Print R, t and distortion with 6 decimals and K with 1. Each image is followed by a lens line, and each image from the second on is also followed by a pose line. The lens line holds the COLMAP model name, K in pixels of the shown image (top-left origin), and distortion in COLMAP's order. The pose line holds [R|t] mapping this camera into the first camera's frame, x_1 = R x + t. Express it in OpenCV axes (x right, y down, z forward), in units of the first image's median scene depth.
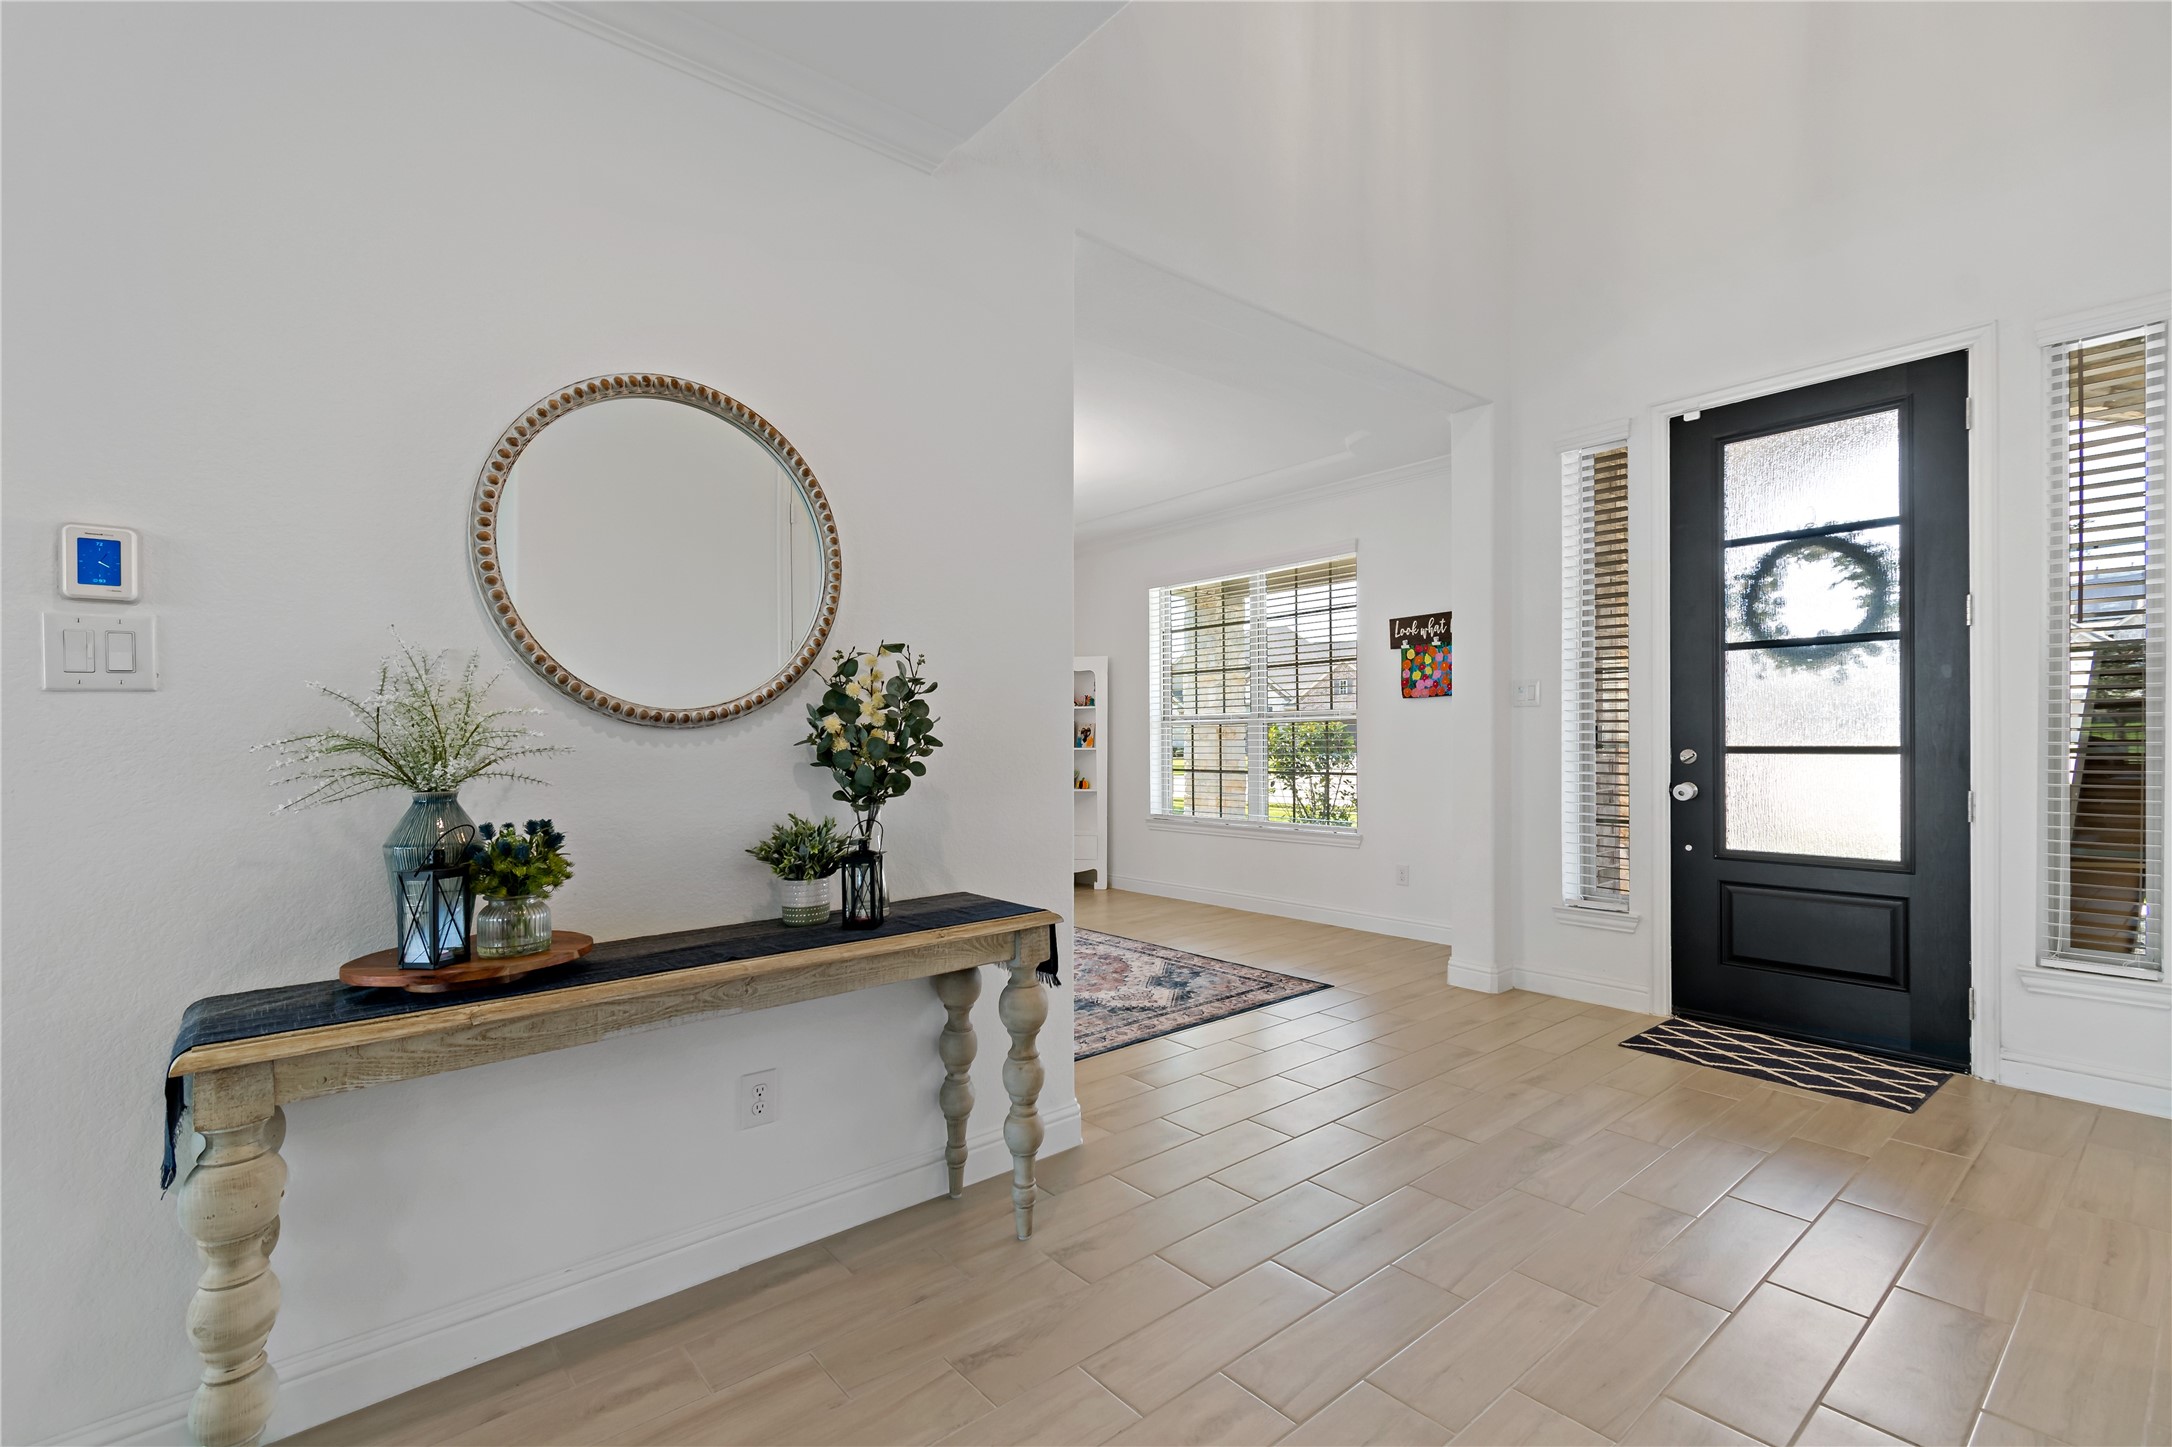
lens RADIAL K [[974.4, 0, 1078.7], [0, 974.4, 730.1], [0, 0, 1]] dist [0.002352, 0.000431]
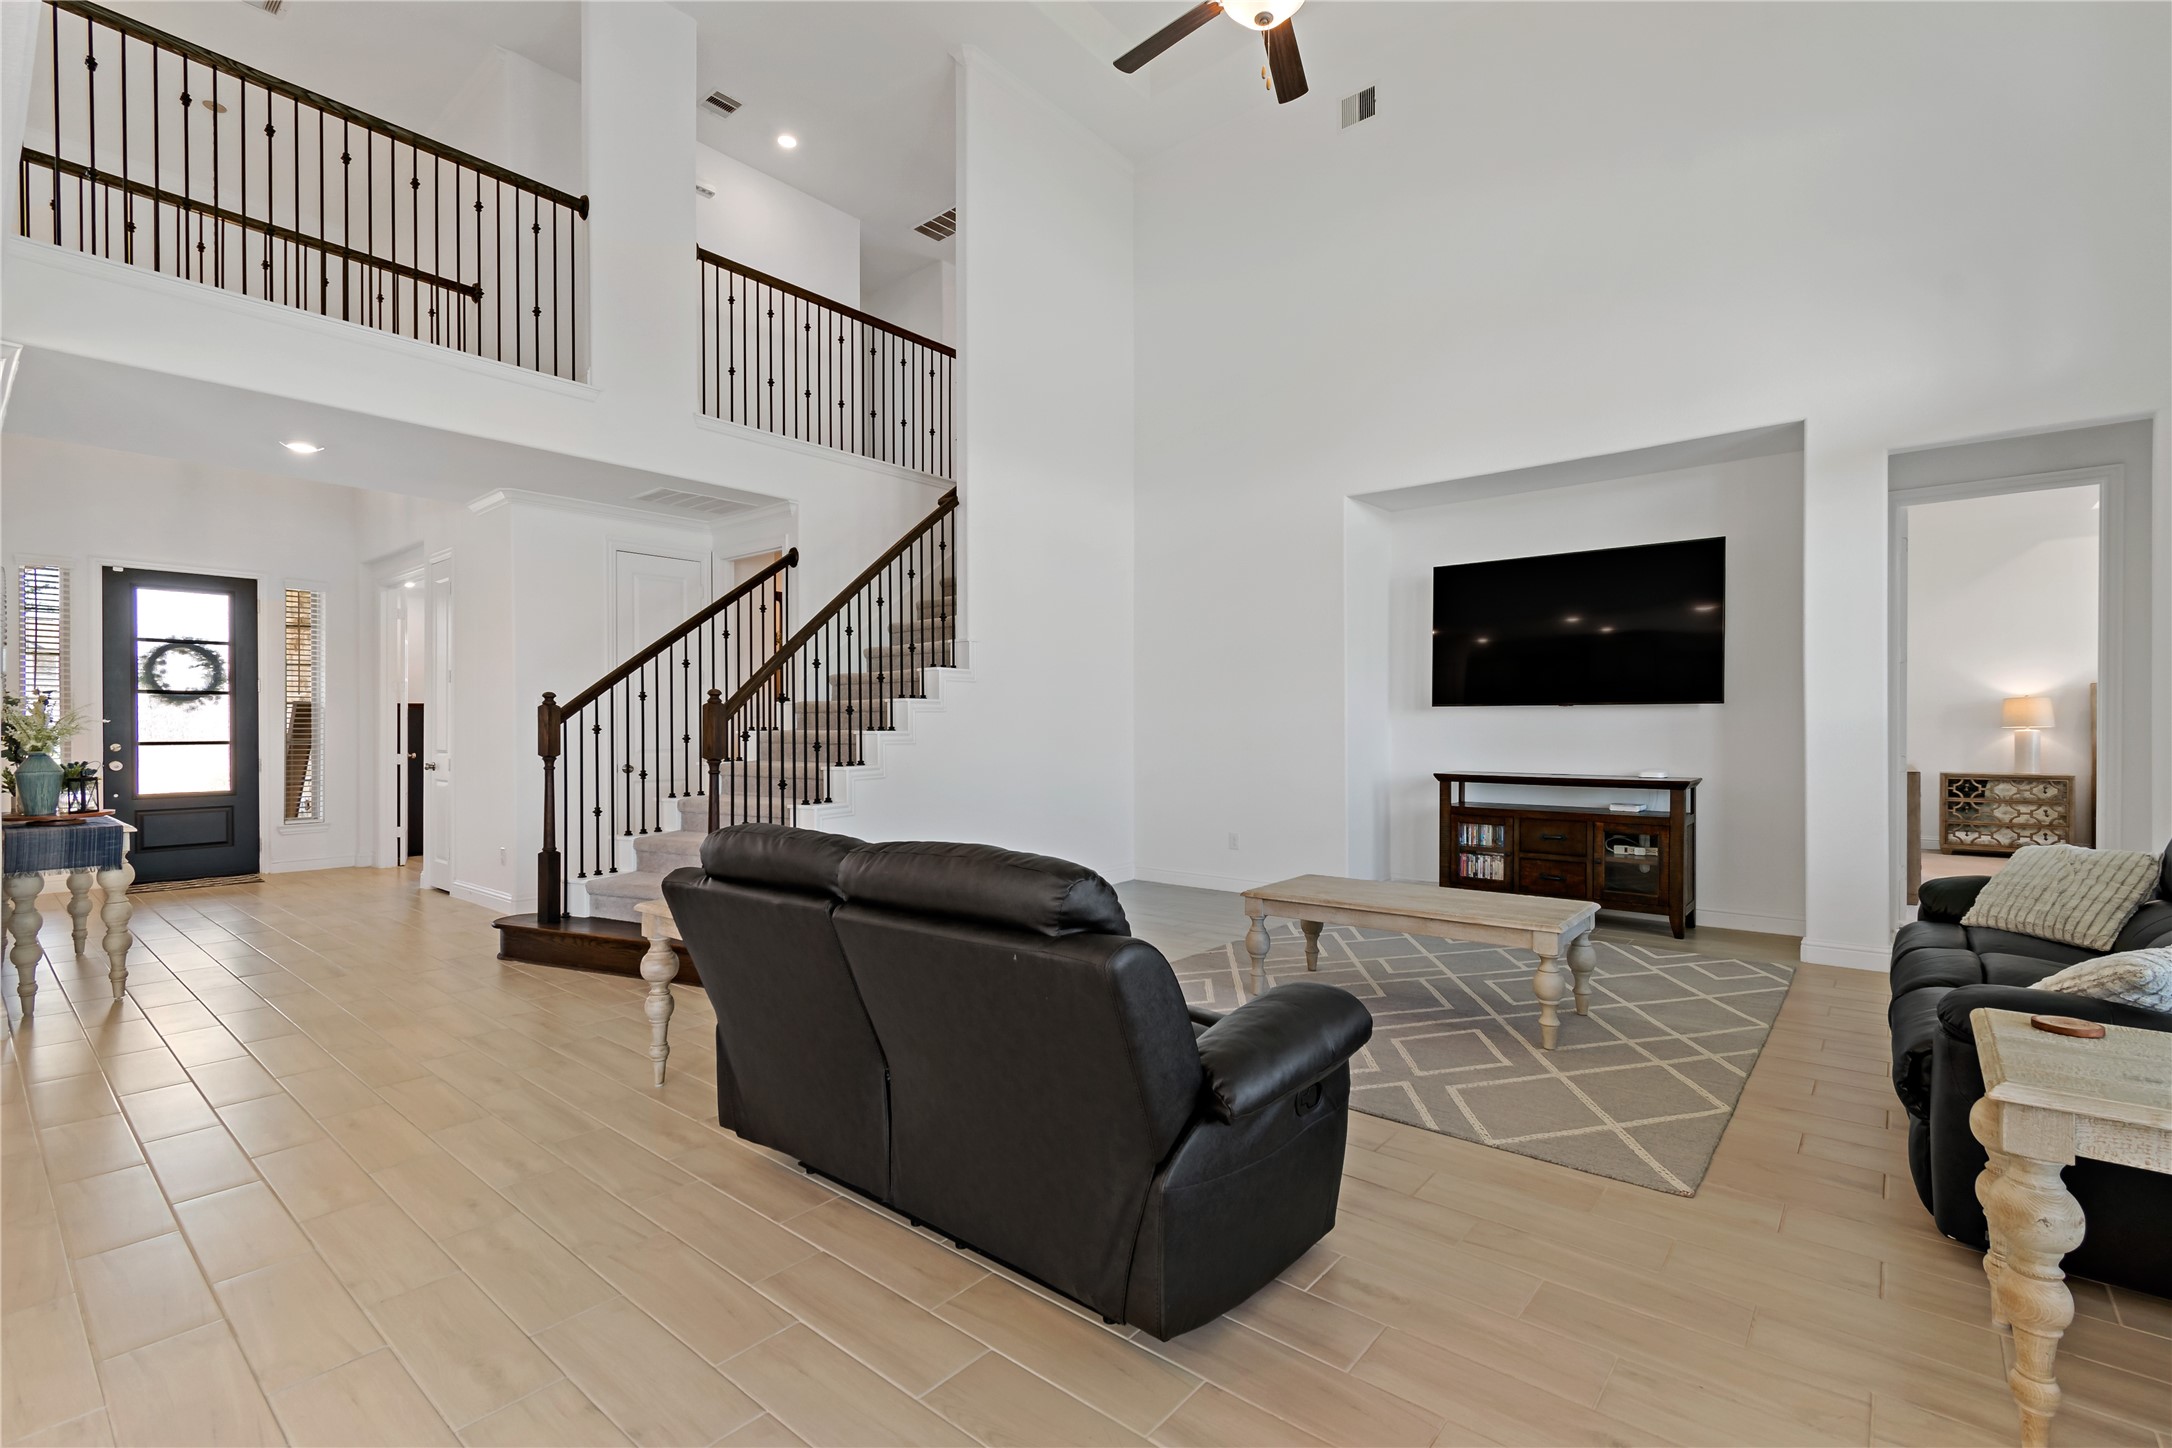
lens RADIAL K [[974.4, 0, 1083.2], [0, 974.4, 729.9], [0, 0, 1]] dist [0.002352, 0.000431]
pose [[-0.184909, 0.012961, 0.982670, -1.676838], [0.006114, 0.999909, -0.012038, 0.028217], [-0.982737, 0.003783, -0.184971, -0.522025]]
